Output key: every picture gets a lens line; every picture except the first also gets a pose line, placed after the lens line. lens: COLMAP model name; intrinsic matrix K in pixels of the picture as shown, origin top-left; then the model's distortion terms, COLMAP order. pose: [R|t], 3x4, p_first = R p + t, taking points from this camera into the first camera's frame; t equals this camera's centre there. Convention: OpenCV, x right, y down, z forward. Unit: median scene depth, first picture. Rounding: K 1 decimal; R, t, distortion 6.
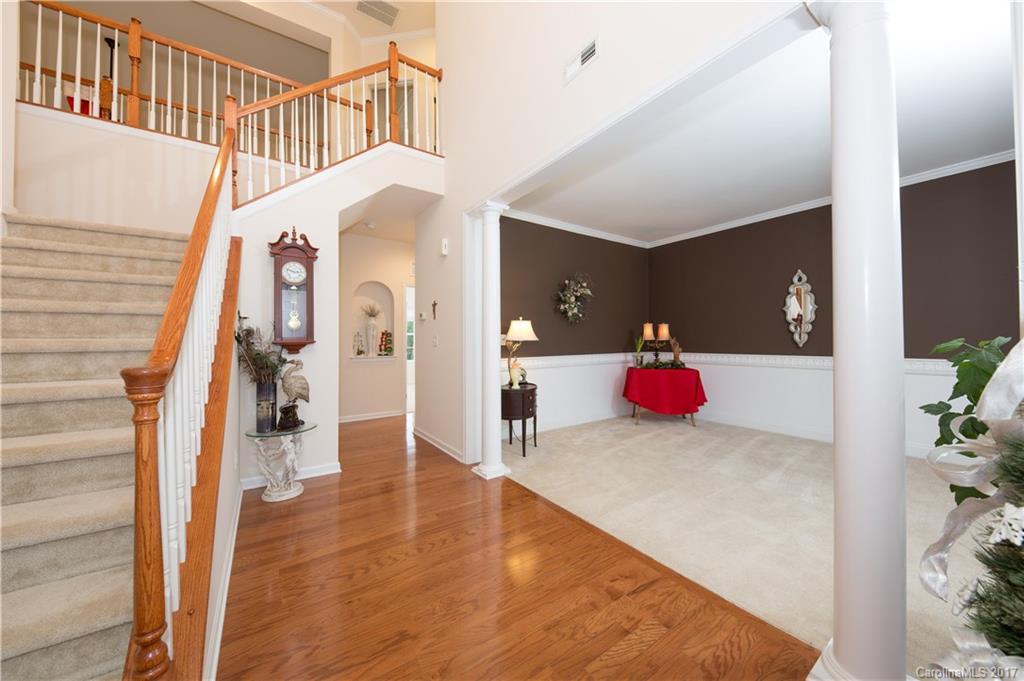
lens RADIAL K [[355.6, 0, 513.9], [0, 355.6, 339.3], [0, 0, 1]] dist [0.001212, 0.000099]
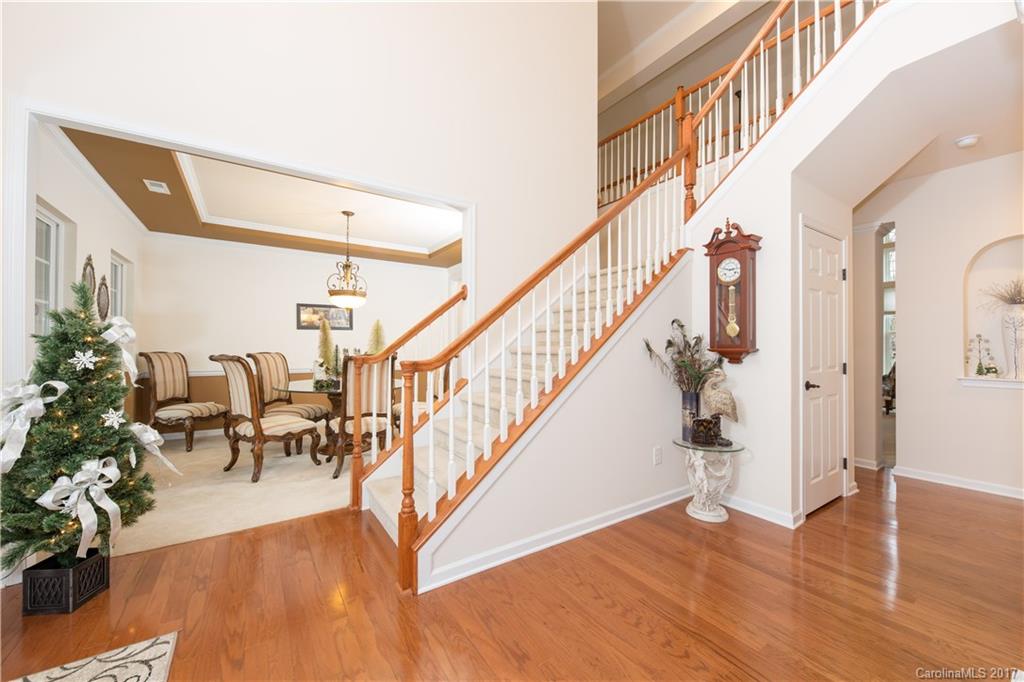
lens RADIAL K [[395.9, 0, 510.9], [0, 395.9, 343.0], [0, 0, 1]] dist [0.003009, -0.000105]
pose [[-0.024856, -0.003555, -0.999685, 0.372977], [0.003651, 0.999987, -0.003647, -0.006936], [0.999684, -0.003741, -0.024843, 0.487157]]
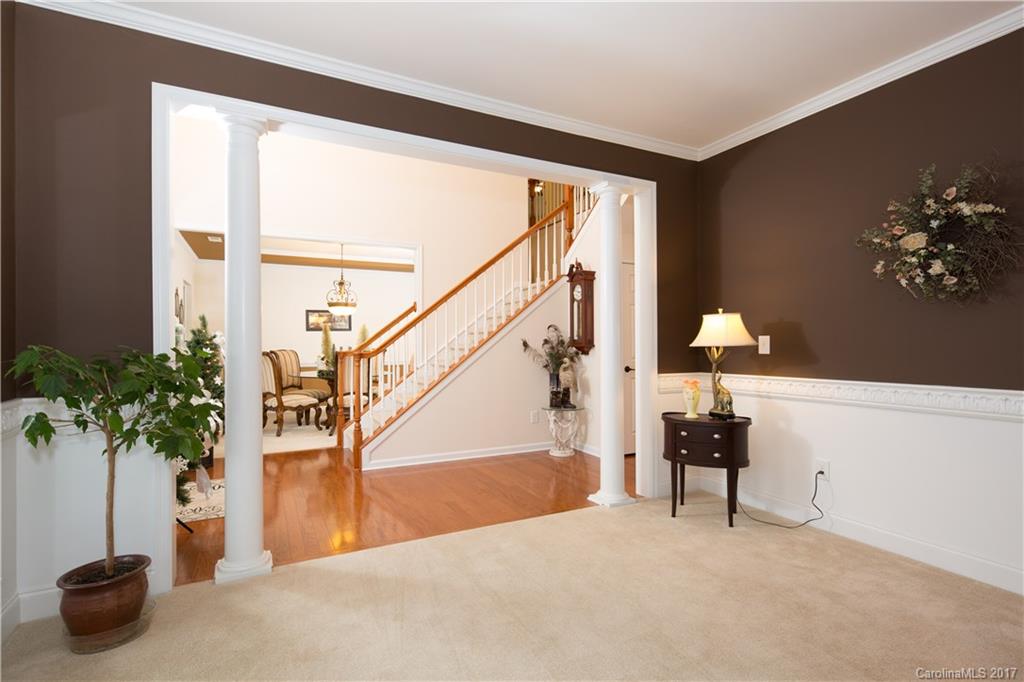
lens RADIAL K [[479.5, 0, 513.9], [0, 479.5, 340.5], [0, 0, 1]] dist [-0.001126, 0.000246]
pose [[-0.119312, 0.001068, -0.992856, 1.175716], [0.010739, 0.999942, -0.000215, -0.012811], [0.992799, -0.010688, -0.119317, 0.976866]]
